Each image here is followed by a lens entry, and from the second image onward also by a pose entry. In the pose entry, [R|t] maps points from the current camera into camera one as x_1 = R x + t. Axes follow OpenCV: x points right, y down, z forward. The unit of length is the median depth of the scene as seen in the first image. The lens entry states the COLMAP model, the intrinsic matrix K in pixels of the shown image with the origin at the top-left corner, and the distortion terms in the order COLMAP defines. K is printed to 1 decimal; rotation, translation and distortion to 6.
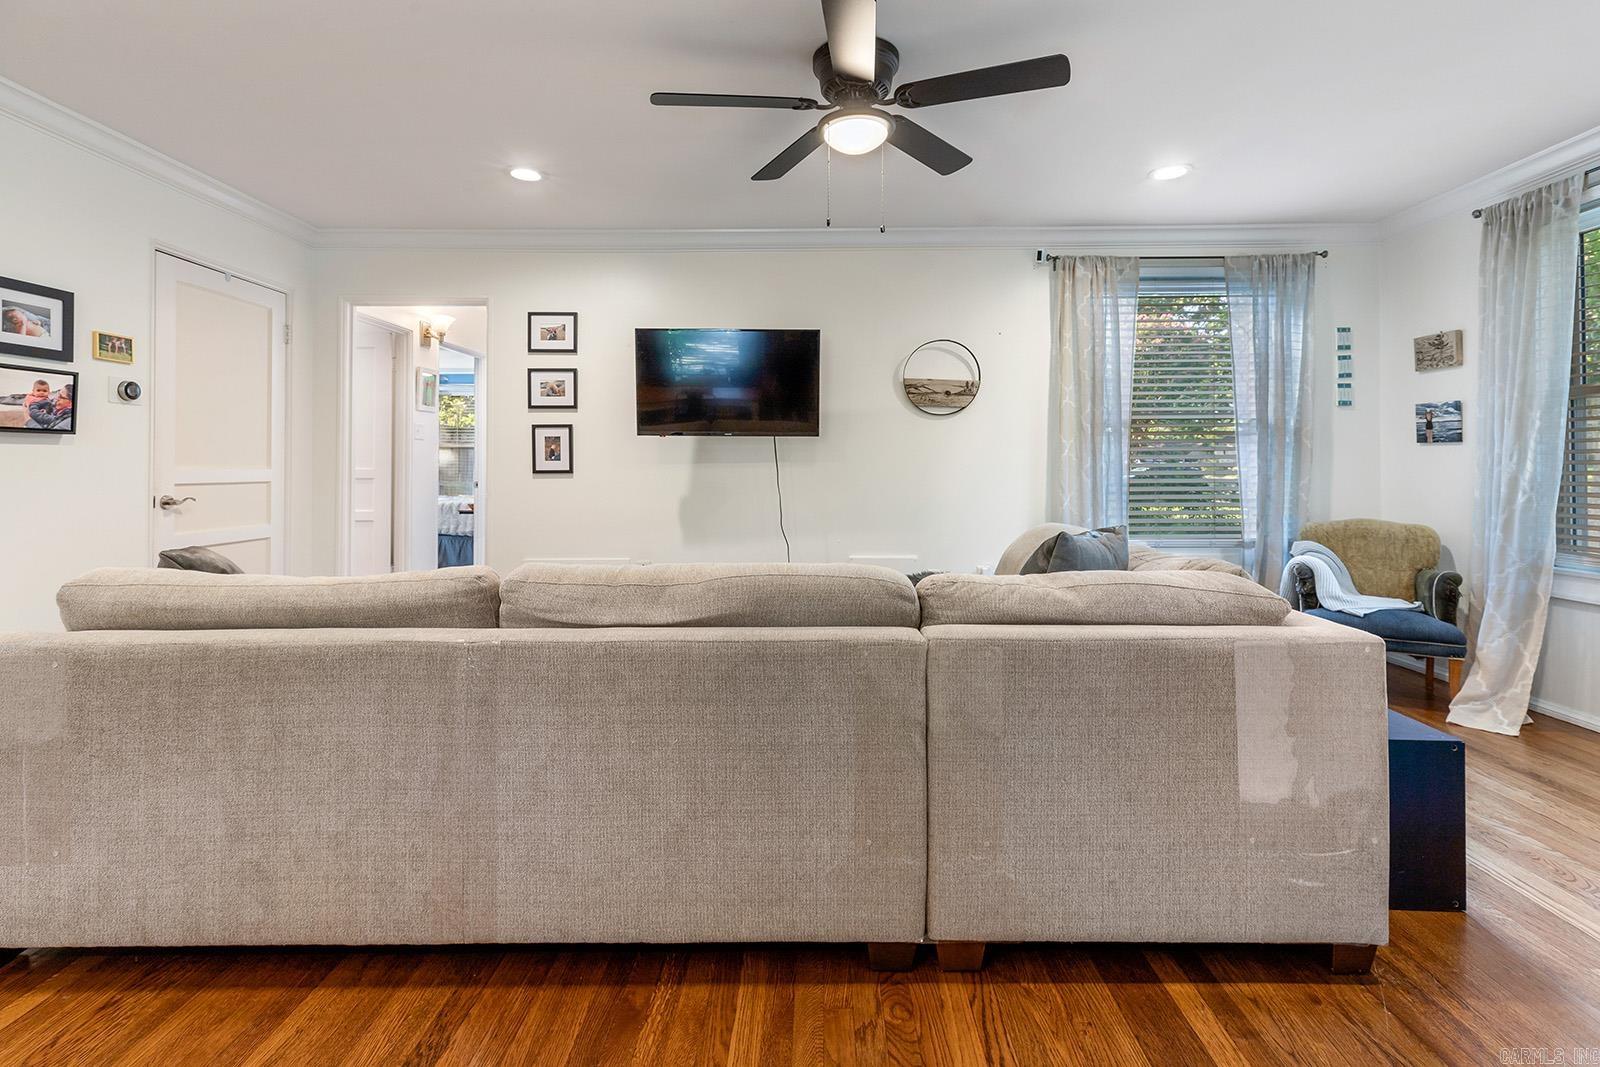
lens RADIAL K [[754.1, 0, 805.1], [0, 754.1, 475.9], [0, 0, 1]] dist [-0.000641, 0.002671]
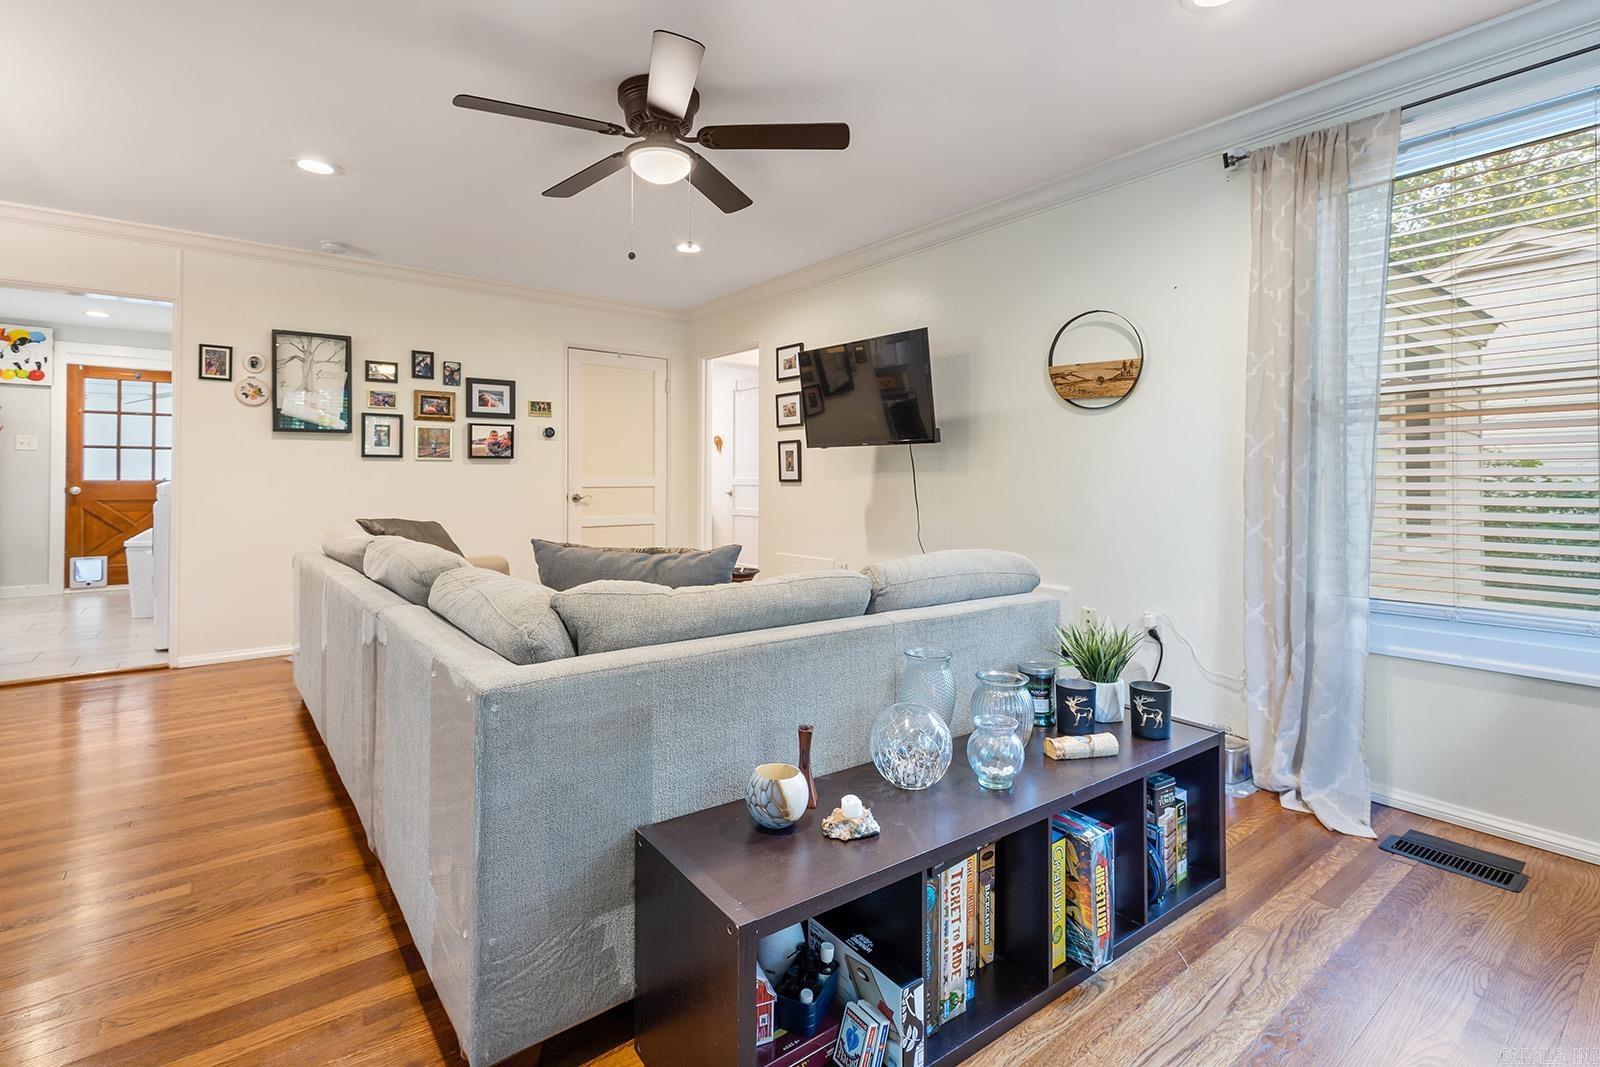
lens RADIAL K [[754.1, 0, 790.8], [0, 754.1, 480.9], [0, 0, 1]] dist [-0.000641, 0.002671]
pose [[0.617136, 0.002698, -0.786852, 0.617032], [-0.009170, 0.999951, -0.003763, -0.000893], [0.786803, 0.009538, 0.617131, 0.288495]]
